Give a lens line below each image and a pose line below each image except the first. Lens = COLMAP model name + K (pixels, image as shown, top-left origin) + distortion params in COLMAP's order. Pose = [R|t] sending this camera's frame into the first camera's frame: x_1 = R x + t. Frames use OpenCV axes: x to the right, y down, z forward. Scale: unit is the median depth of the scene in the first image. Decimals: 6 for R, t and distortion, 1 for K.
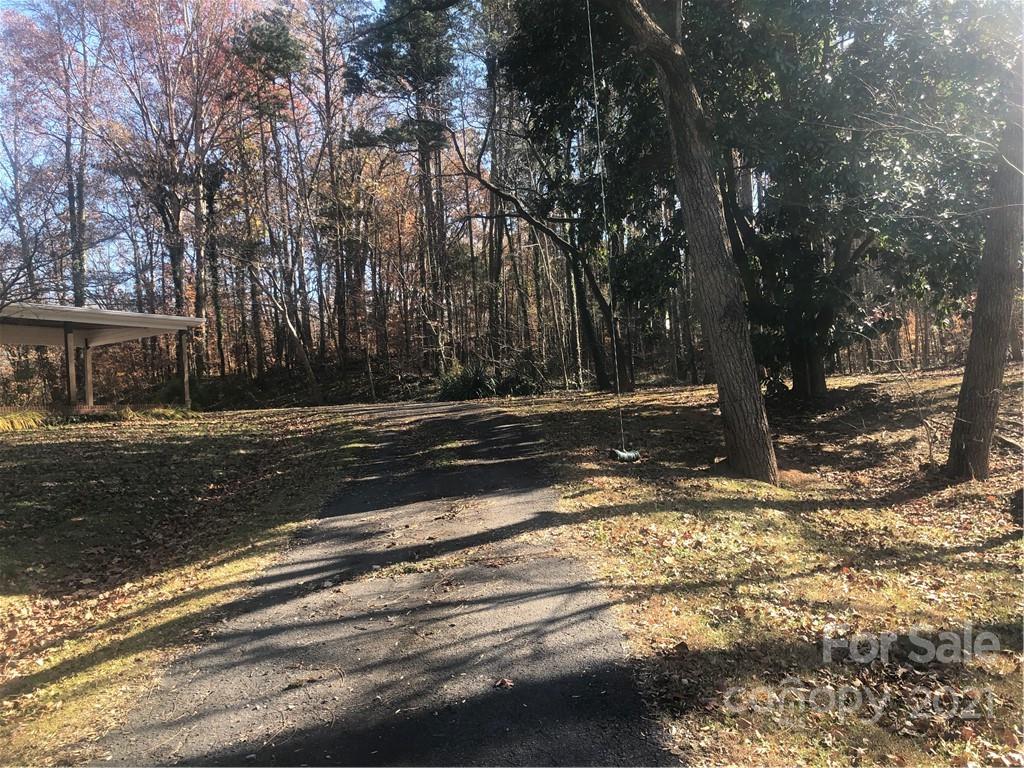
lens RADIAL K [[835.2, 0, 512.0], [0, 835.2, 384.0], [0, 0, 1]] dist [0.054321, -0.070078]
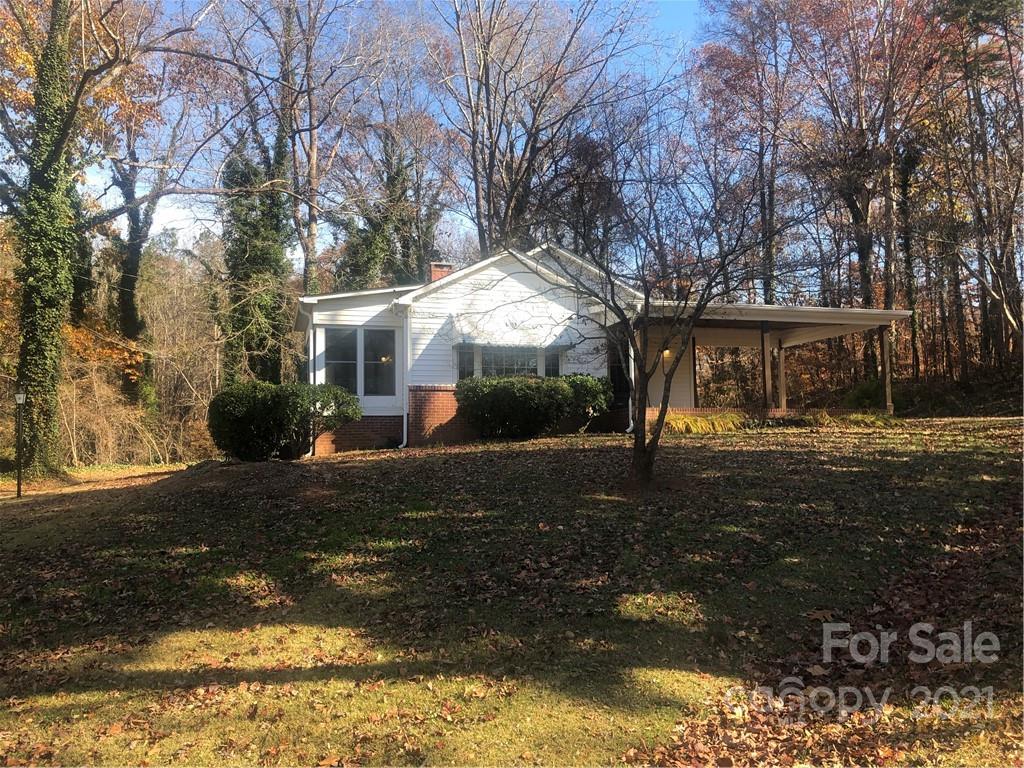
lens RADIAL K [[835.2, 0, 512.0], [0, 835.2, 384.0], [0, 0, 1]] dist [0.054321, -0.070078]
pose [[0.719834, 0.003388, -0.694138, -0.073226], [-0.005108, 0.999987, -0.000415, -0.000569], [0.694128, 0.003845, 0.719842, 0.116714]]
